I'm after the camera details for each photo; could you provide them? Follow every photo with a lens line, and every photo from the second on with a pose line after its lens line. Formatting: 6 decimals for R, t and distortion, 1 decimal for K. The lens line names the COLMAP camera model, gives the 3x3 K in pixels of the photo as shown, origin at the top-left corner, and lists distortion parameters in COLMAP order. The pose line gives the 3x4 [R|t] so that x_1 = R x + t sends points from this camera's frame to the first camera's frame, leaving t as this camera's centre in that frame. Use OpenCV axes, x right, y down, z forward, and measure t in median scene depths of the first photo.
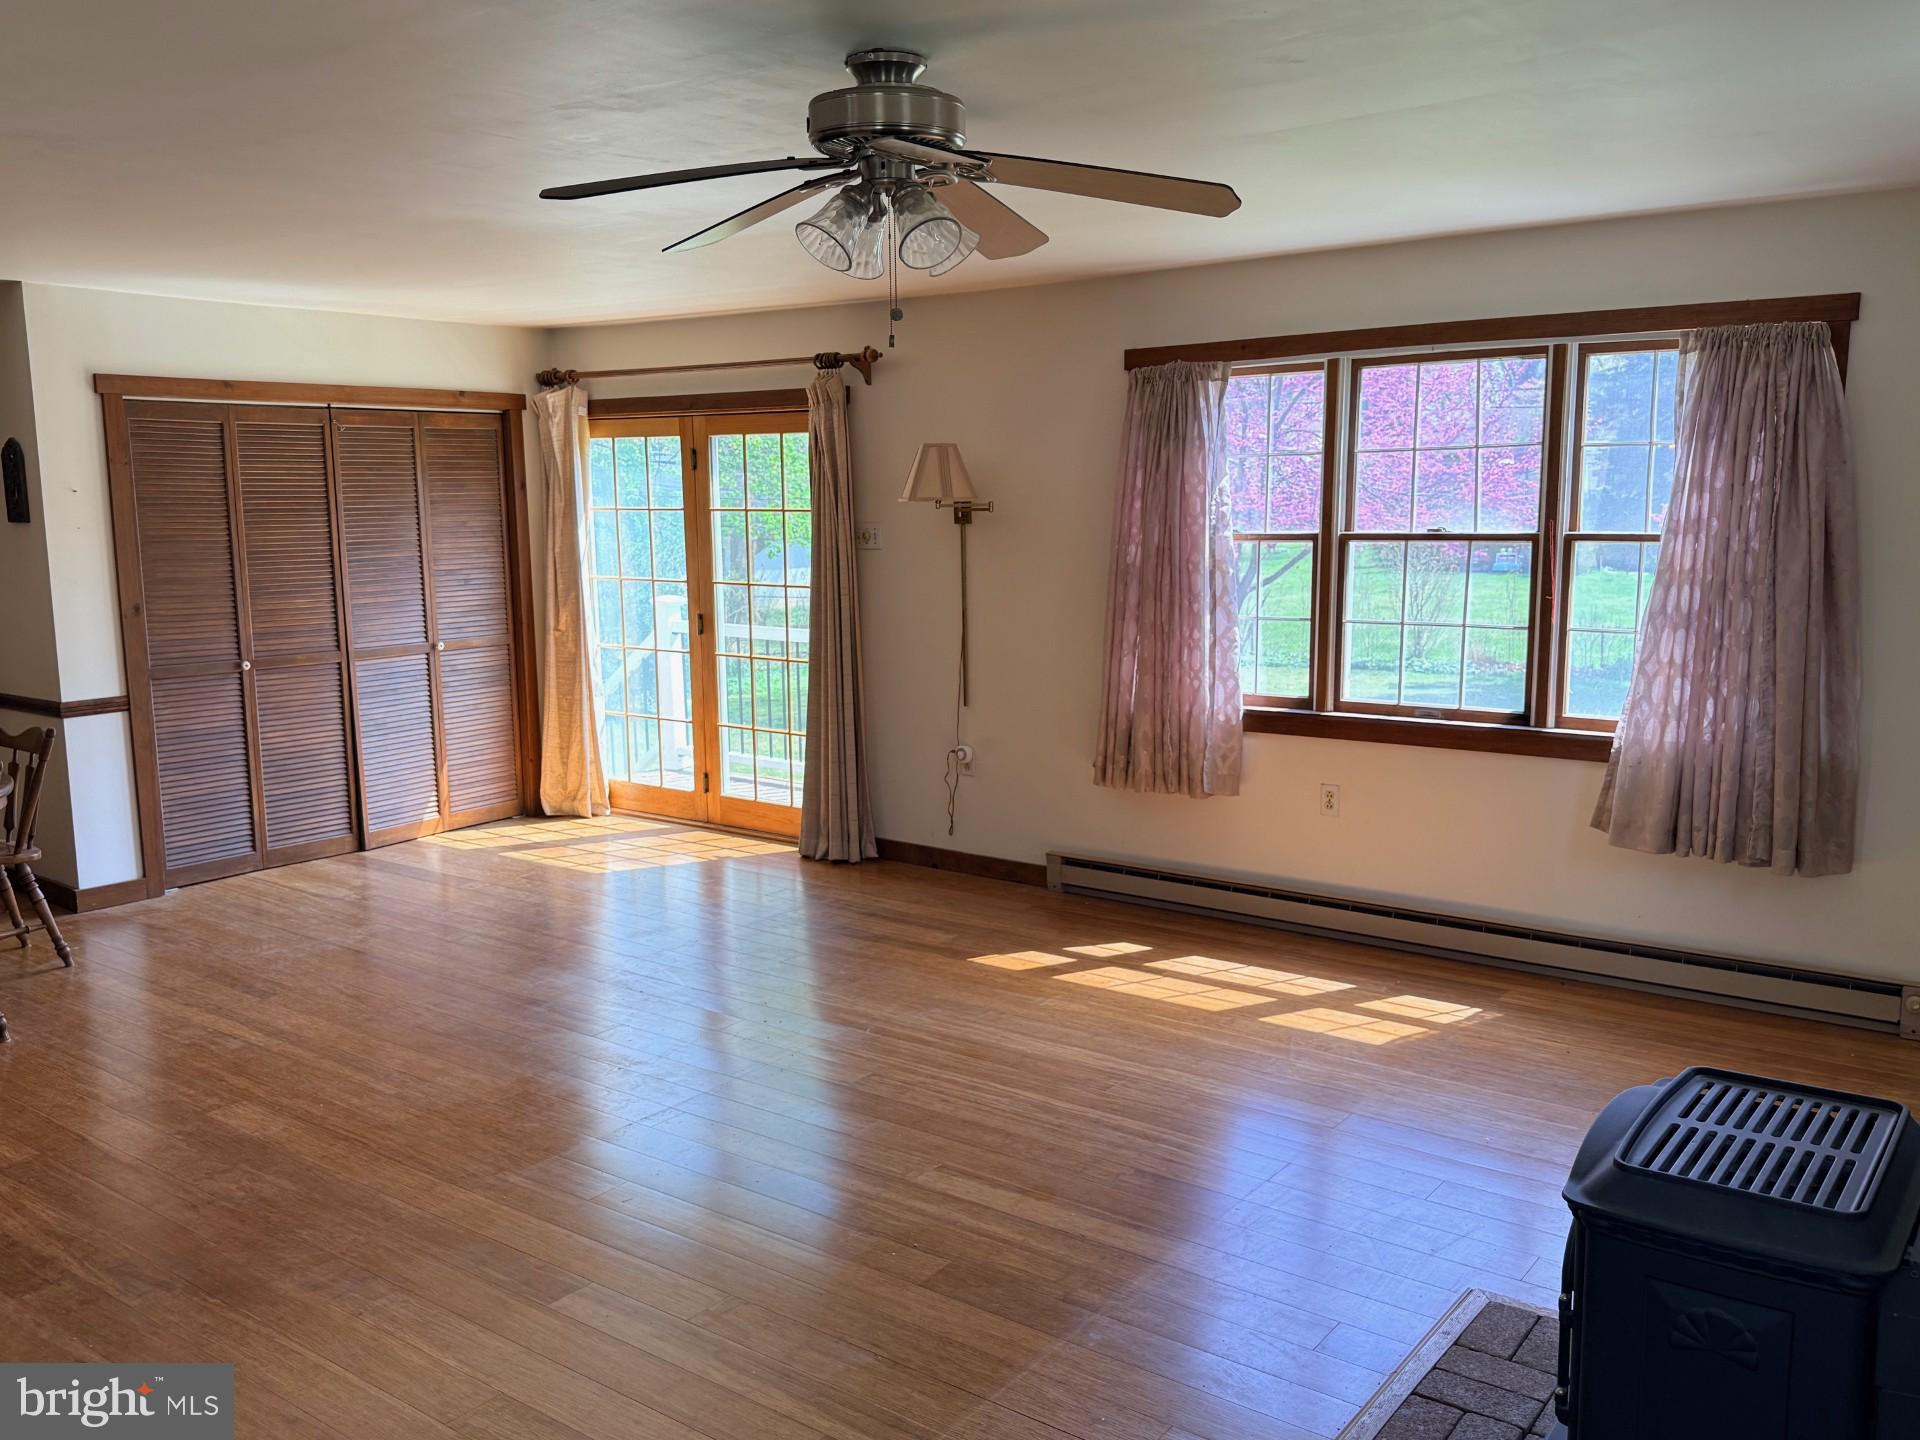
lens RADIAL K [[1560.8, 0, 960.0], [0, 1560.8, 720.0], [0, 0, 1]] dist [0.158796, -0.316237]
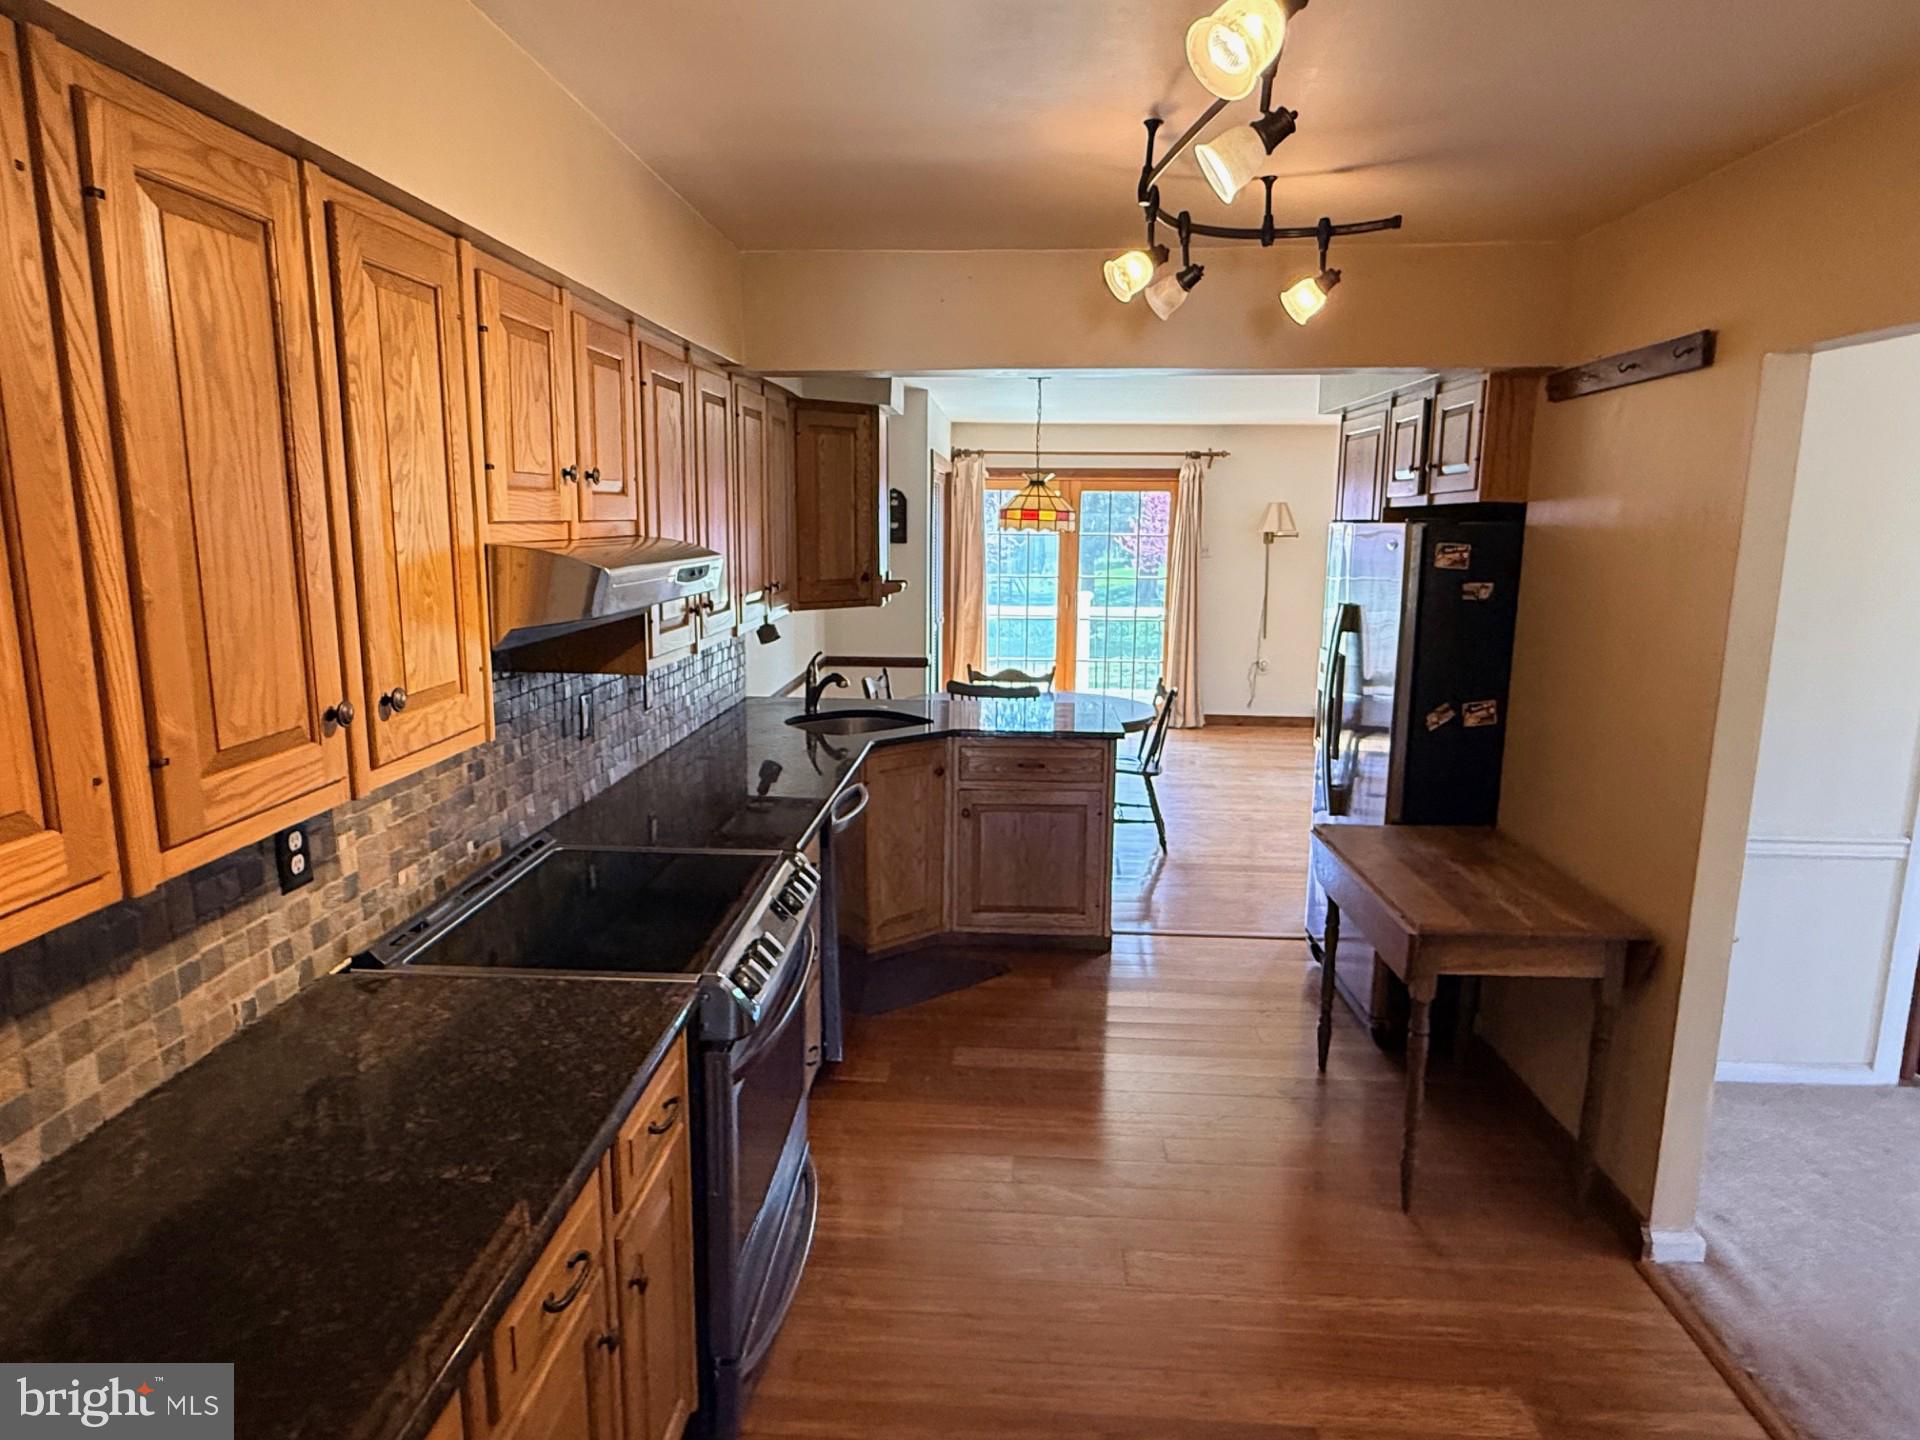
lens RADIAL K [[1141.5, 0, 952.0], [0, 1141.5, 725.5], [0, 0, 1]] dist [0.004582, -0.000431]
pose [[0.828563, -0.083765, 0.553595, -1.305364], [0.062780, 0.996410, 0.056805, -0.007940], [-0.556366, -0.012312, 0.830846, 0.053011]]
